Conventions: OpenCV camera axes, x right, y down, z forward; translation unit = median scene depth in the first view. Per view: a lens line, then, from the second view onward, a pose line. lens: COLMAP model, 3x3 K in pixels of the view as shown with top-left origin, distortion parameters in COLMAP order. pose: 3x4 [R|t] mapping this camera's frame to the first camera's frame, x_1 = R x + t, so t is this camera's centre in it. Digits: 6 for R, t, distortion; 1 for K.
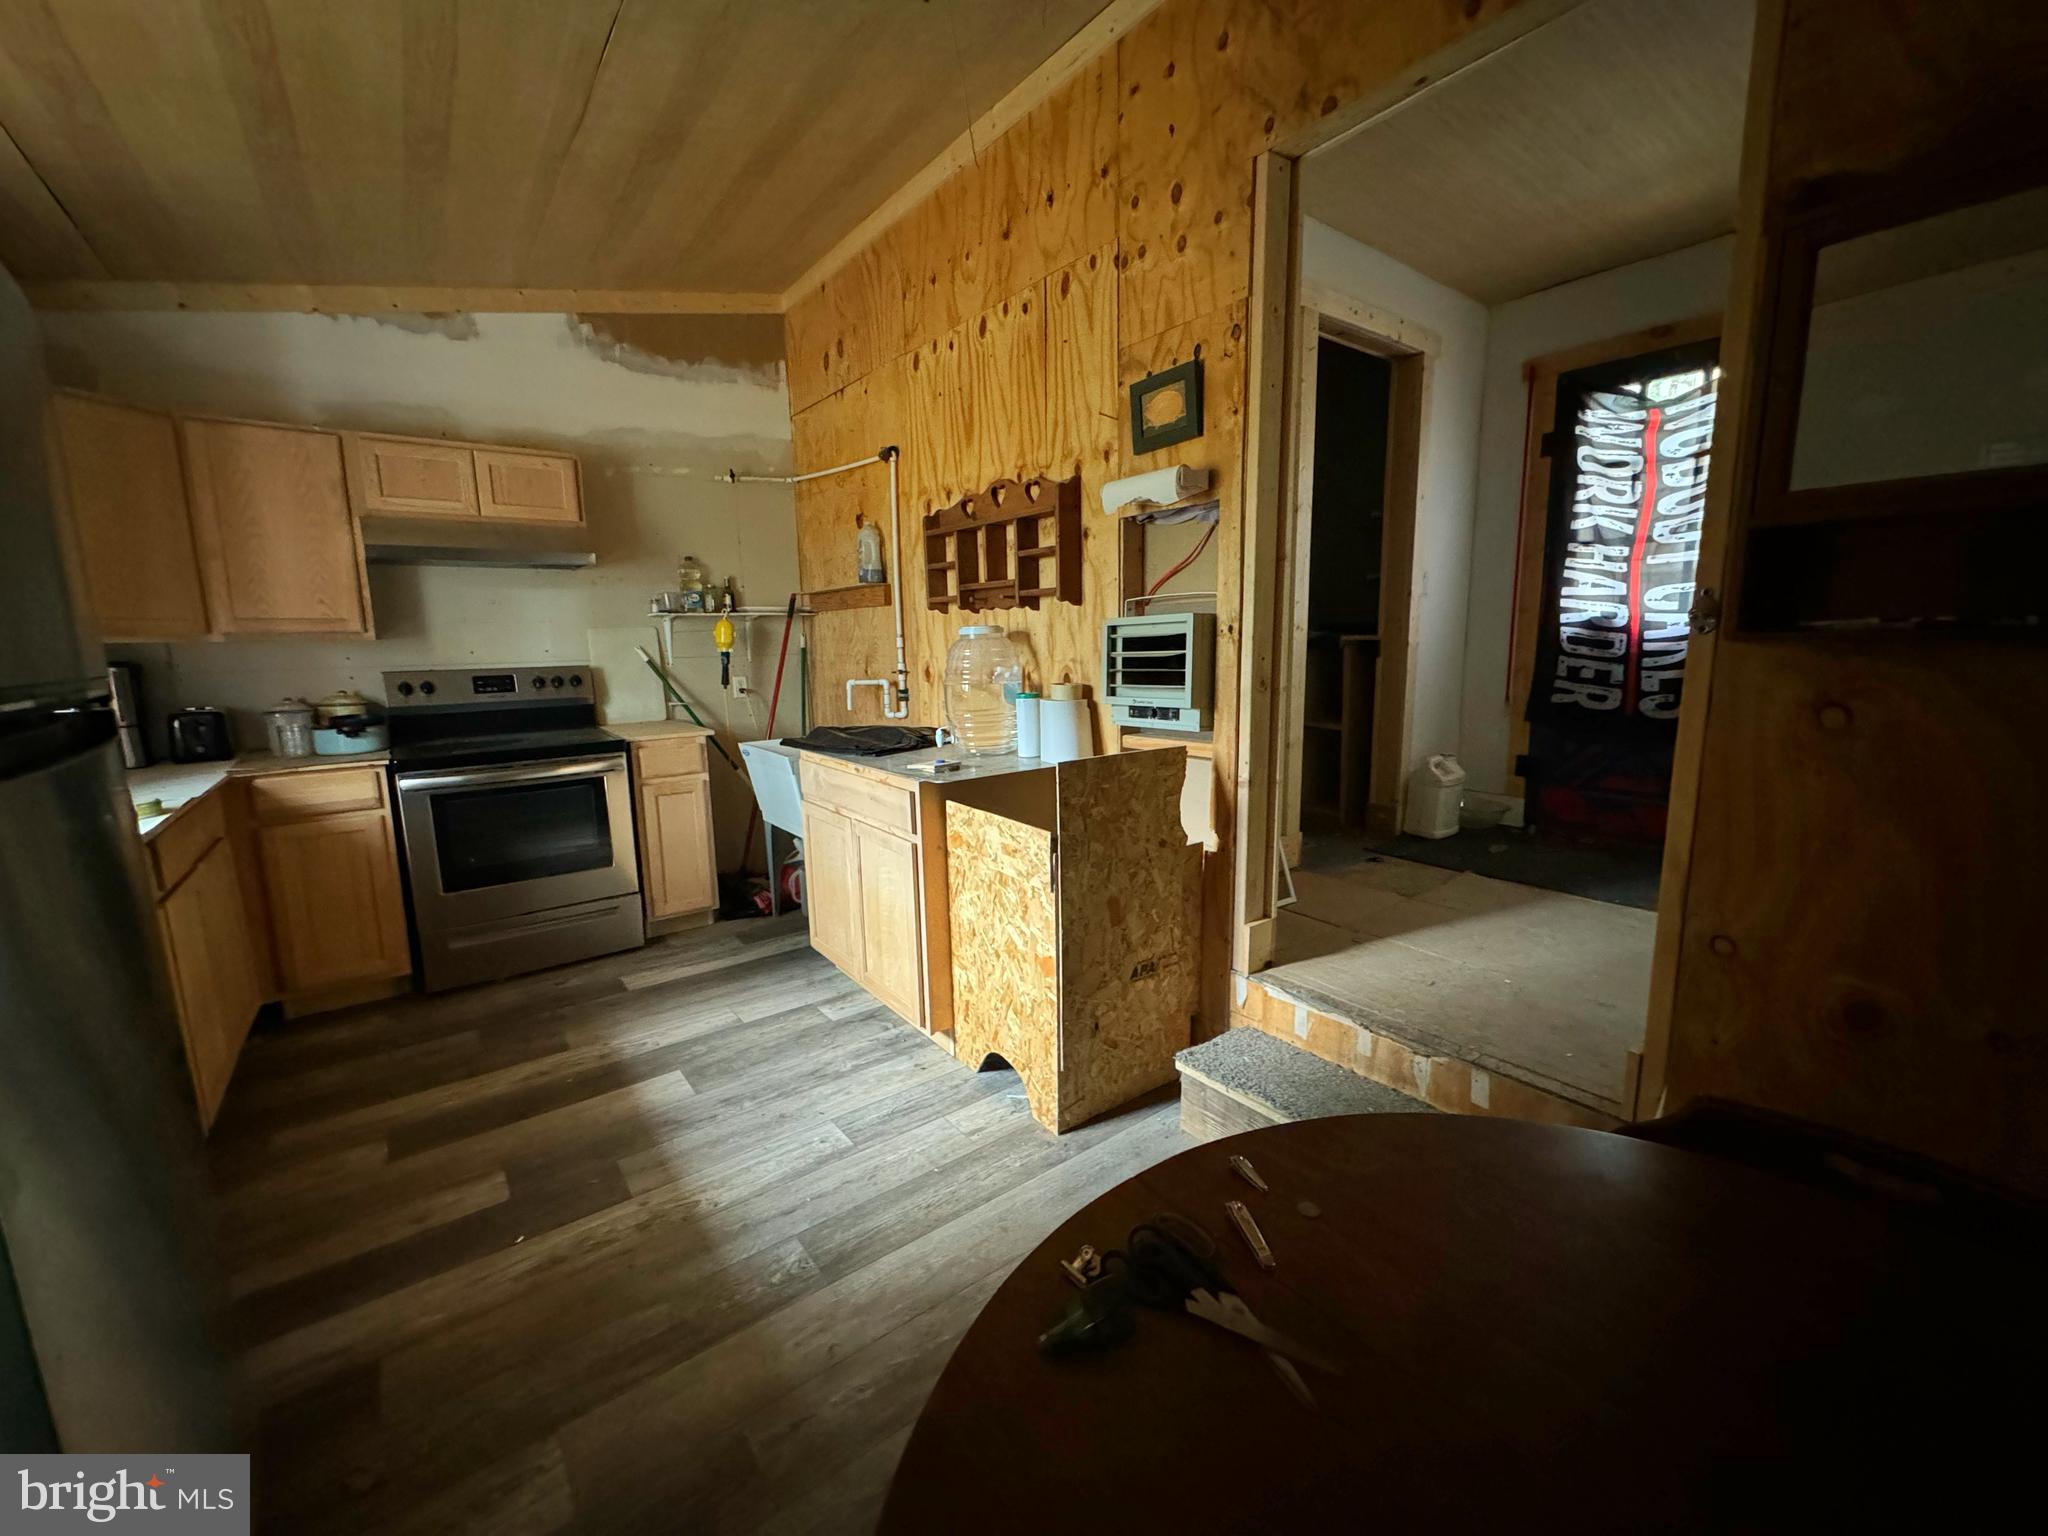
lens RADIAL K [[829.7, 0, 1007.9], [0, 829.7, 775.1], [0, 0, 1]] dist [-0.000187, 0.000039]
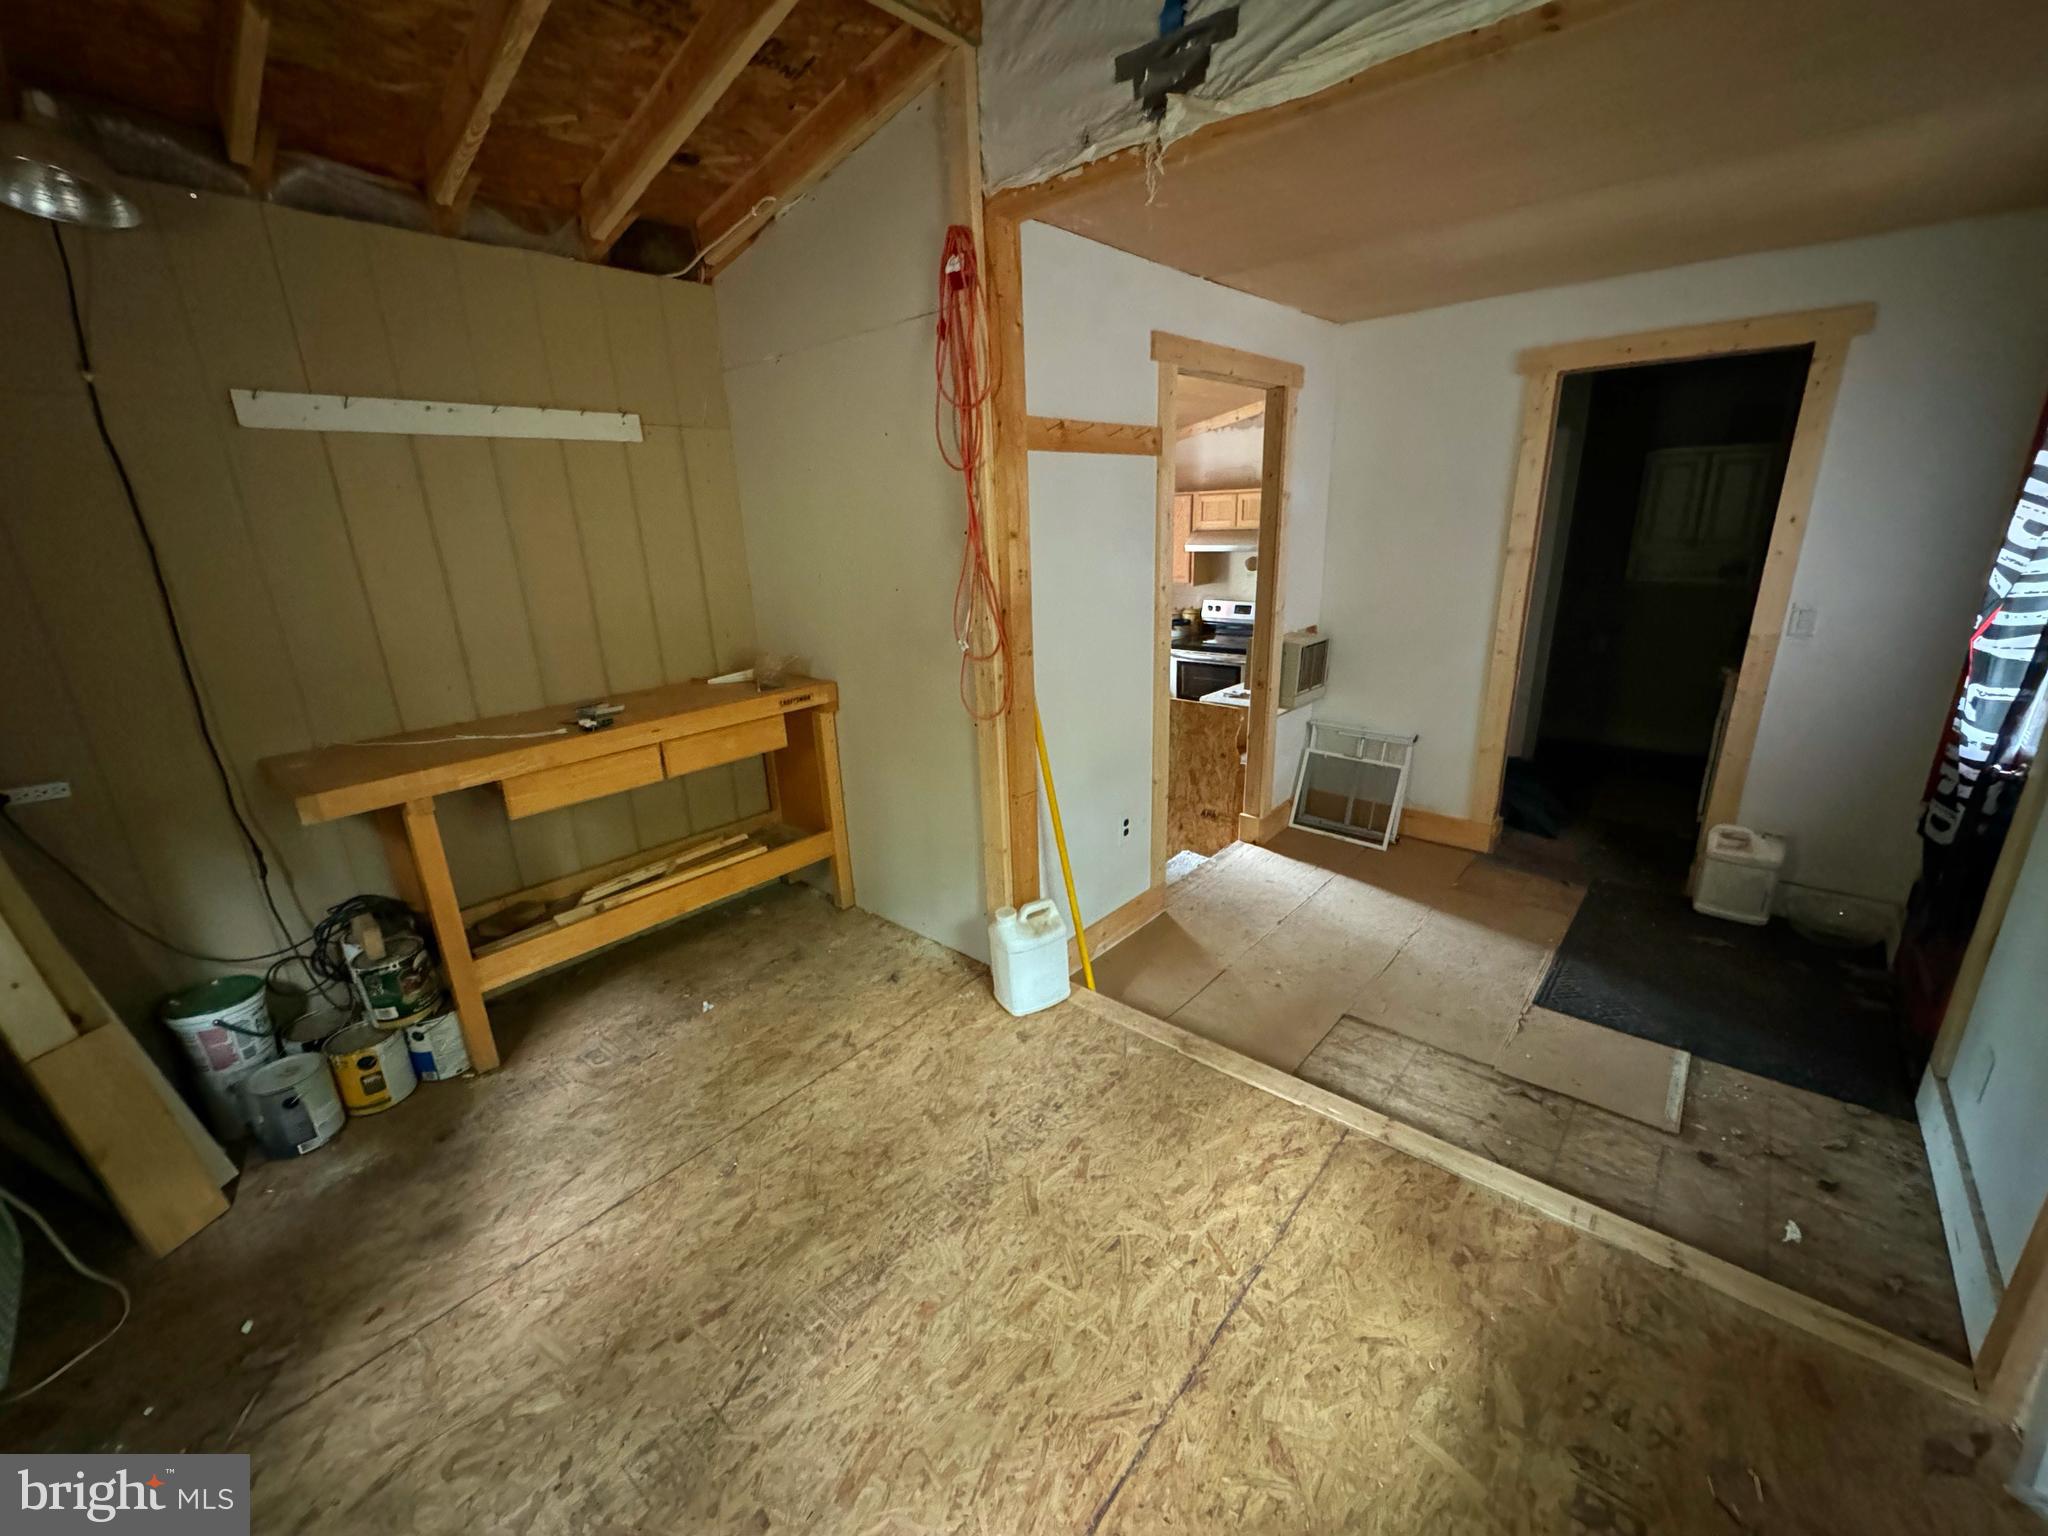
lens RADIAL K [[816.0, 0, 1027.0], [0, 816.0, 767.9], [0, 0, 1]] dist [-0.000867, 0.000012]
pose [[0.204424, 0.303399, -0.930677, 1.823470], [-0.132045, 0.950612, 0.280894, -0.351987], [0.969935, 0.065470, 0.234390, 0.125132]]
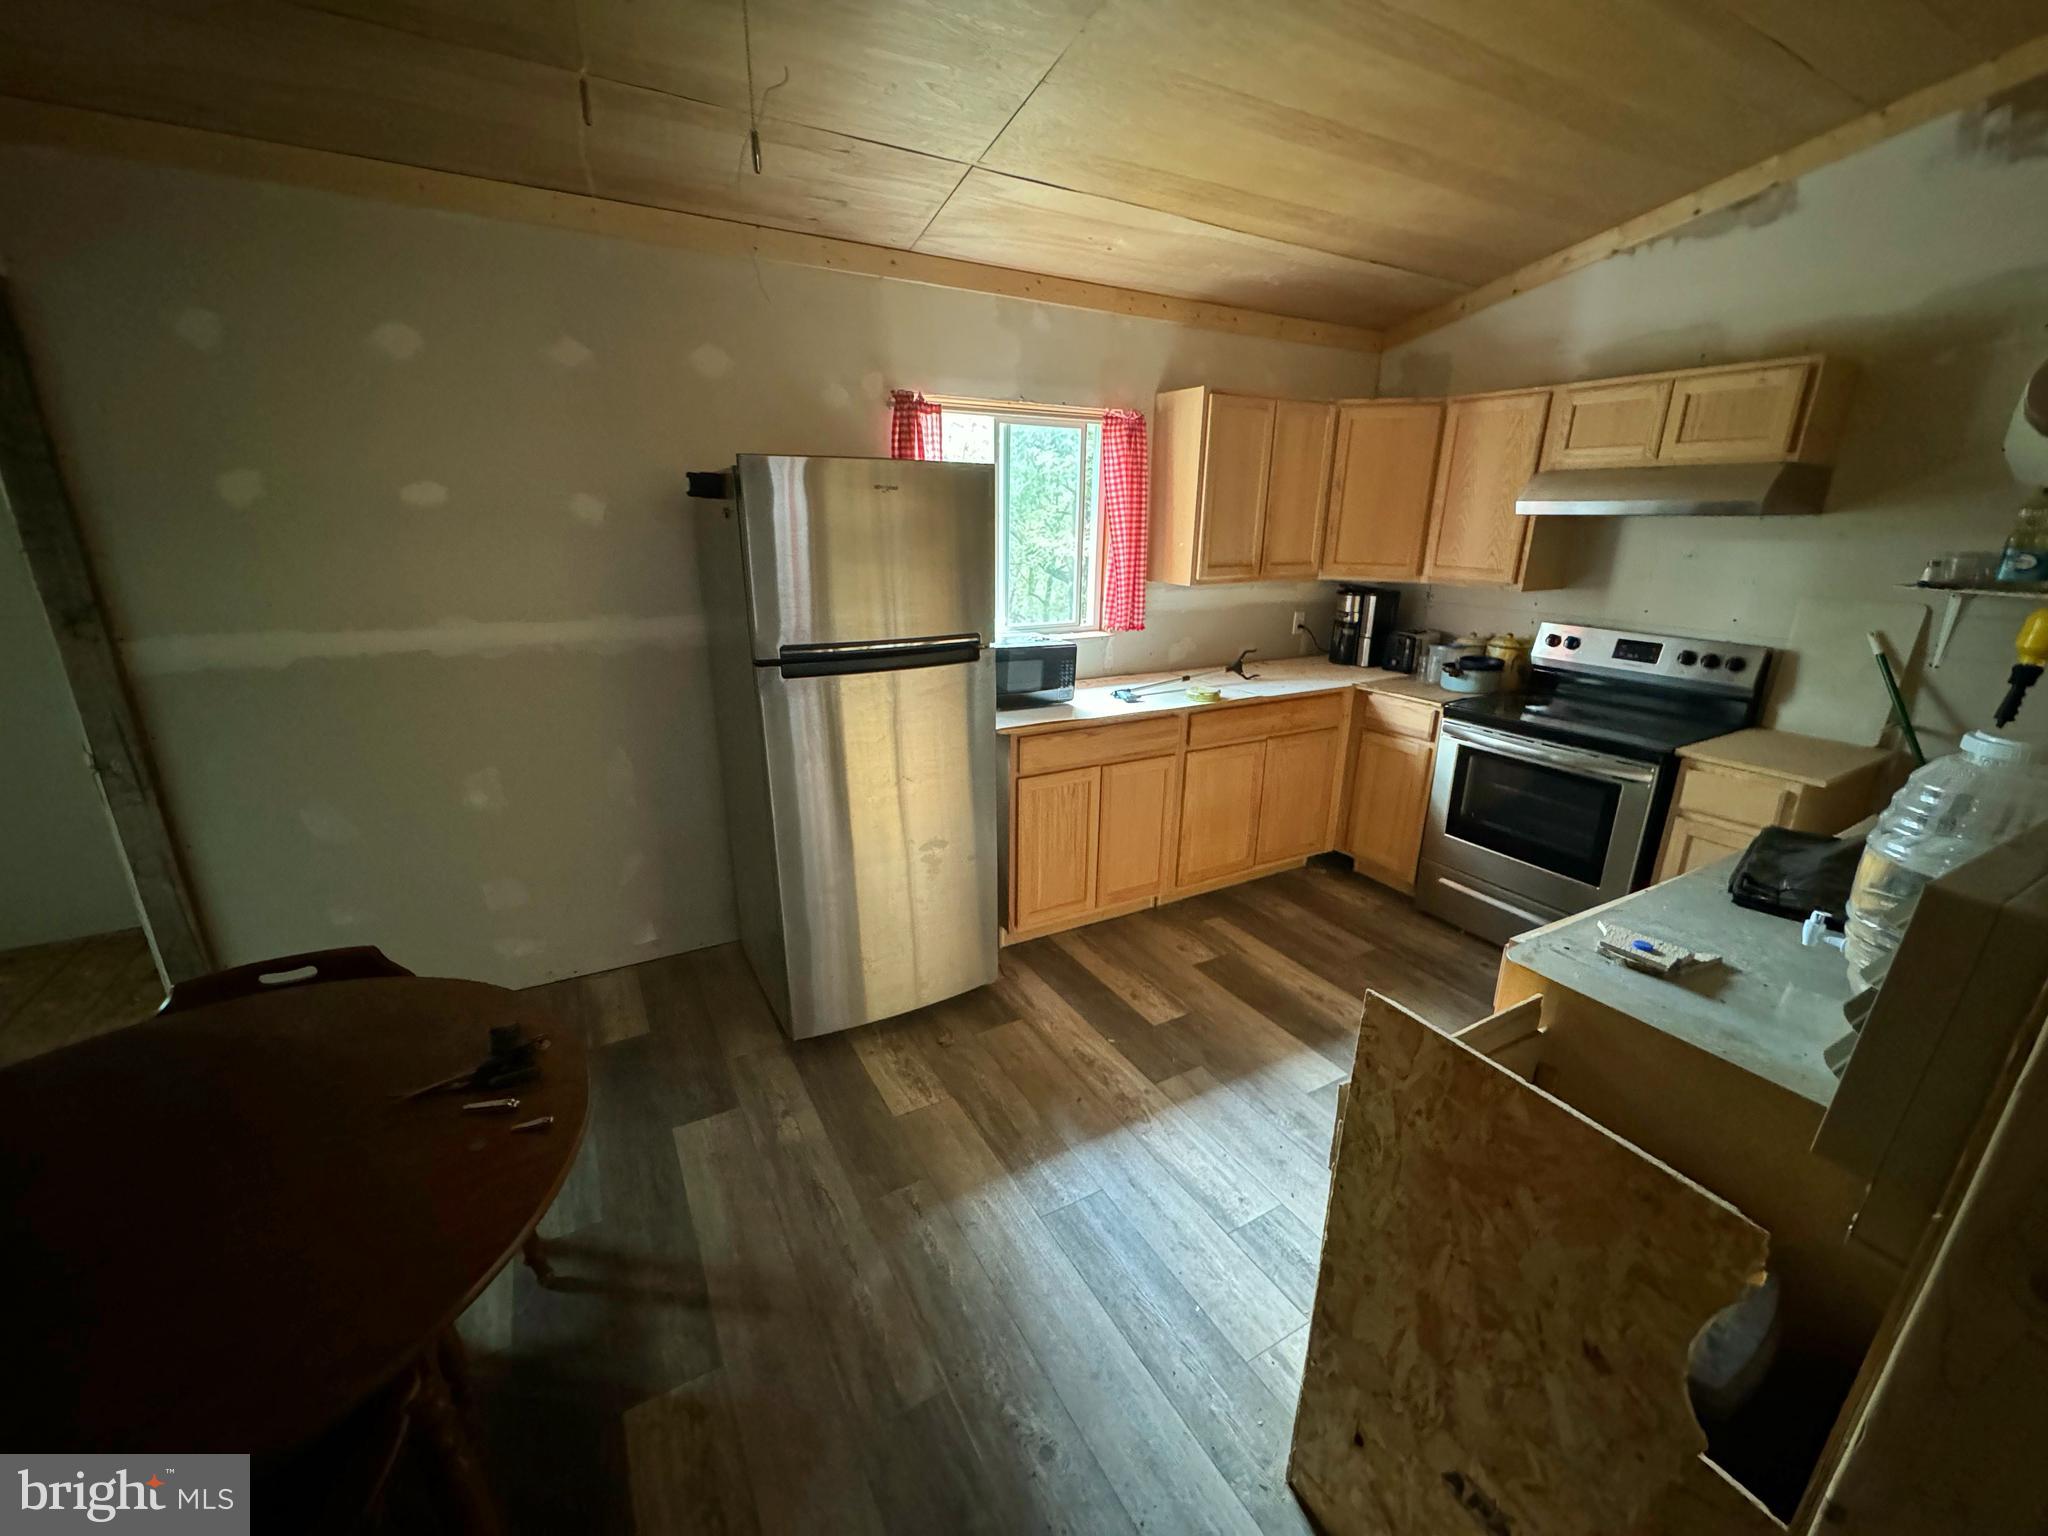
lens RADIAL K [[816.0, 0, 1027.0], [0, 816.0, 767.9], [0, 0, 1]] dist [-0.000867, 0.000012]
pose [[-0.127431, 0.314659, -0.940612, 0.498768], [-0.172777, 0.926802, 0.333447, -0.265264], [0.976683, 0.205007, -0.063738, 0.688379]]
